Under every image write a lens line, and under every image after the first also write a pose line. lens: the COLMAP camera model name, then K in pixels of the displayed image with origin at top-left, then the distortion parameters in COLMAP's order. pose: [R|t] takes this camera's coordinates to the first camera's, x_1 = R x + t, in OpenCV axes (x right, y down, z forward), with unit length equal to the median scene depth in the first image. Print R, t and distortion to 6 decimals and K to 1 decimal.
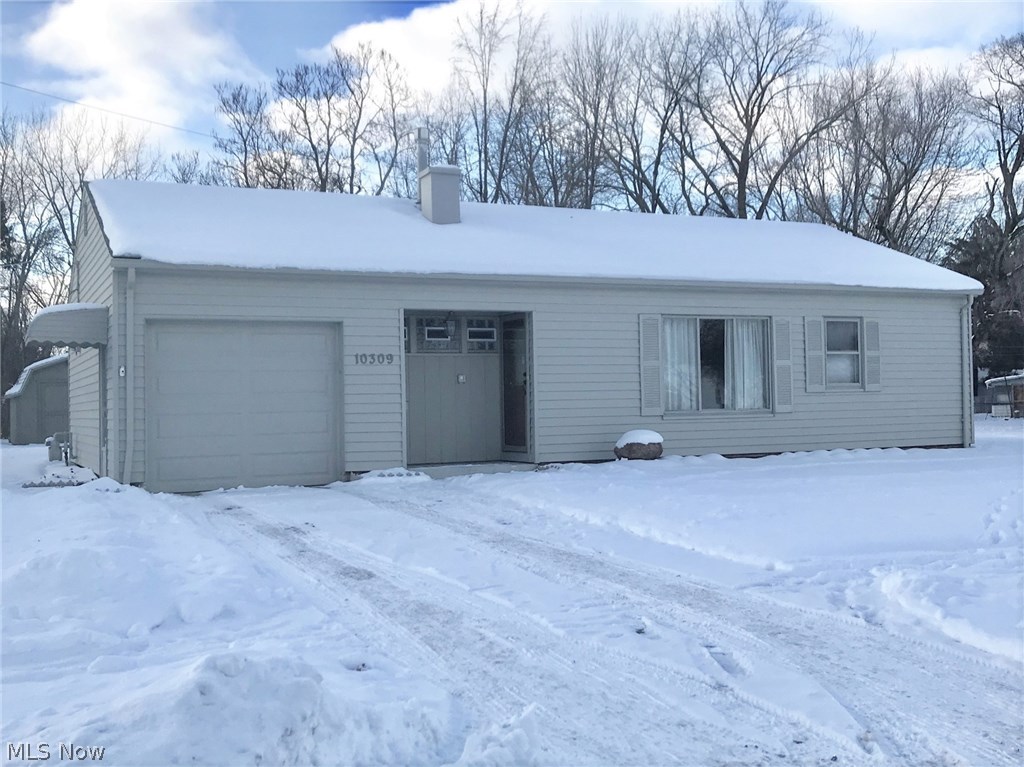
lens RADIAL K [[1190.8, 0, 512.5], [0, 1190.8, 383.6], [0, 0, 1]] dist [0.000563, -0.000090]
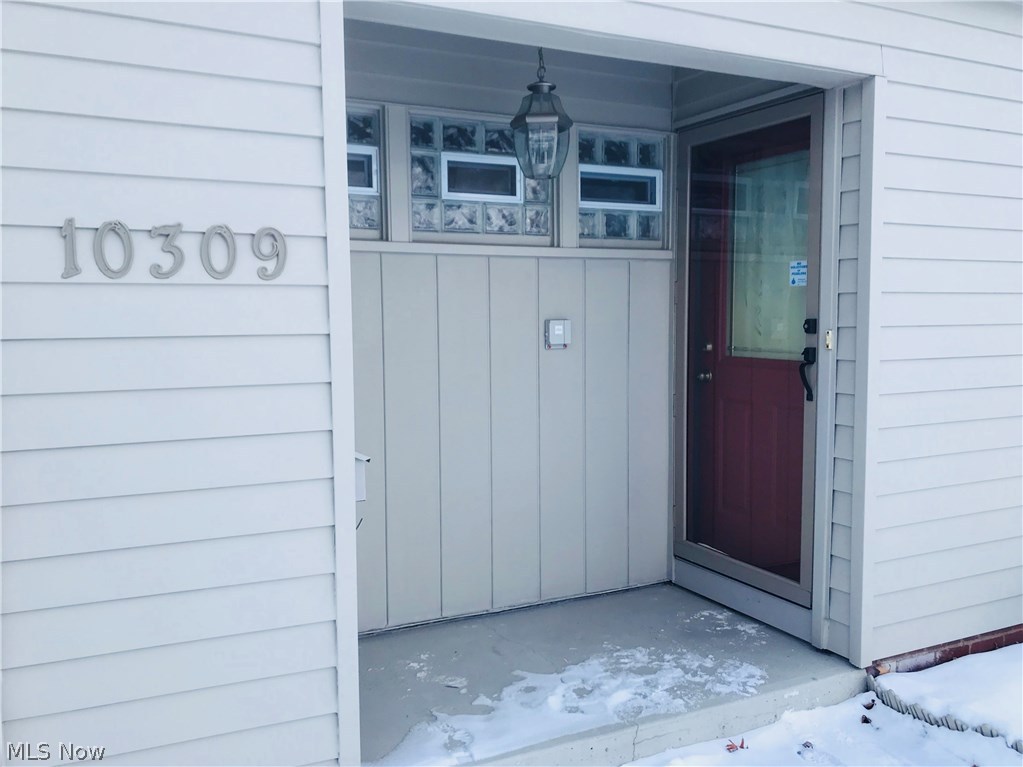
lens RADIAL K [[838.7, 0, 512.7], [0, 838.7, 379.2], [0, 0, 1]] dist [0.032900, -0.067272]
pose [[0.999235, 0.010142, 0.037777, -0.063796], [-0.013987, 0.994588, 0.102948, -0.014094], [-0.036528, -0.103398, 0.993969, 0.801003]]
